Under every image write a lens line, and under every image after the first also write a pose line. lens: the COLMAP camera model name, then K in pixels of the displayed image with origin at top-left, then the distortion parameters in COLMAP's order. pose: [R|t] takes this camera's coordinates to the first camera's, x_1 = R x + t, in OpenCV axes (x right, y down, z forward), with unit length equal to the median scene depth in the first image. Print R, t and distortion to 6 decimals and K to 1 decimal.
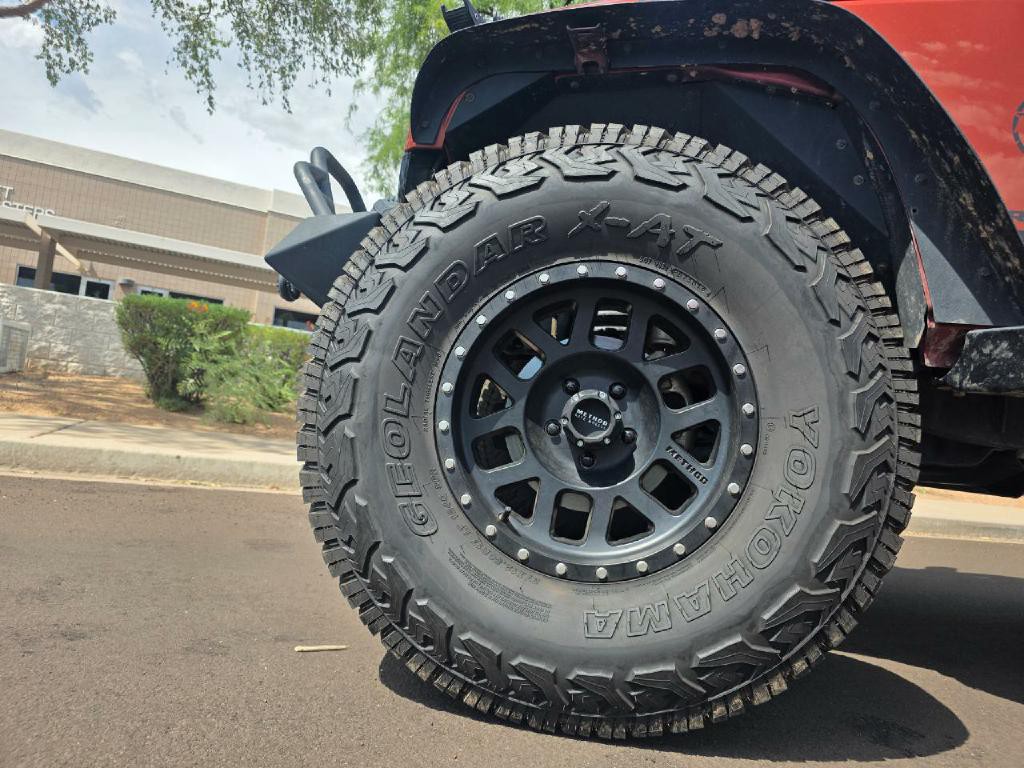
lens RADIAL K [[699.2, 0, 516.5], [0, 699.2, 385.9], [0, 0, 1]] dist [0.035364, -0.032651]
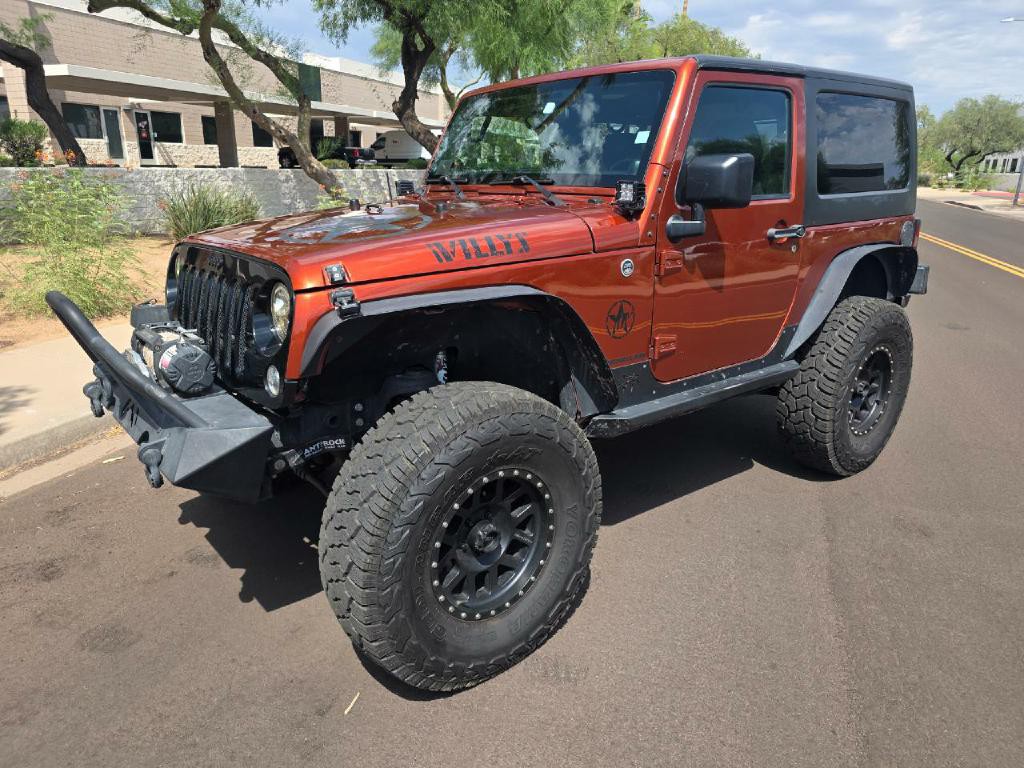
lens RADIAL K [[699.2, 0, 506.2], [0, 699.2, 393.6], [0, 0, 1]] dist [0.035364, -0.032651]
pose [[0.677115, -0.333815, 0.655808, -1.022895], [0.024216, 0.900816, 0.433525, -1.186338], [-0.735479, -0.277665, 0.618039, -0.143340]]
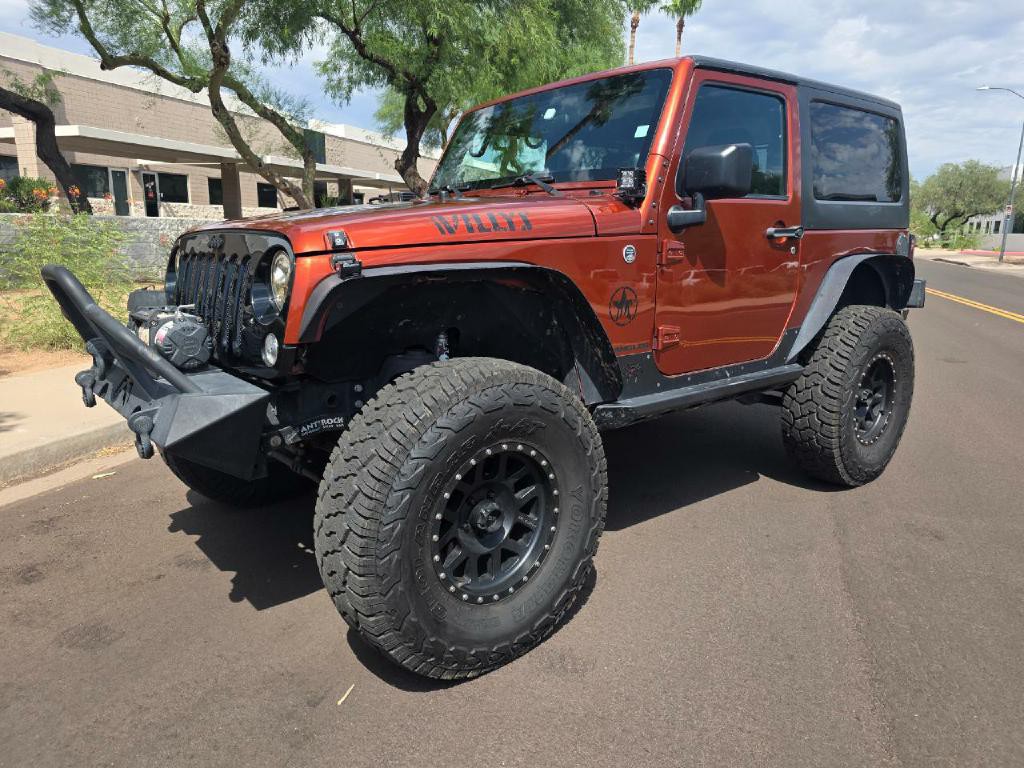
lens RADIAL K [[699.2, 0, 513.8], [0, 699.2, 391.4], [0, 0, 1]] dist [0.035364, -0.032651]
pose [[0.668301, -0.275994, 0.690797, -1.075844], [0.022001, 0.935554, 0.352497, -0.951701], [-0.743565, -0.220376, 0.631304, -0.169365]]
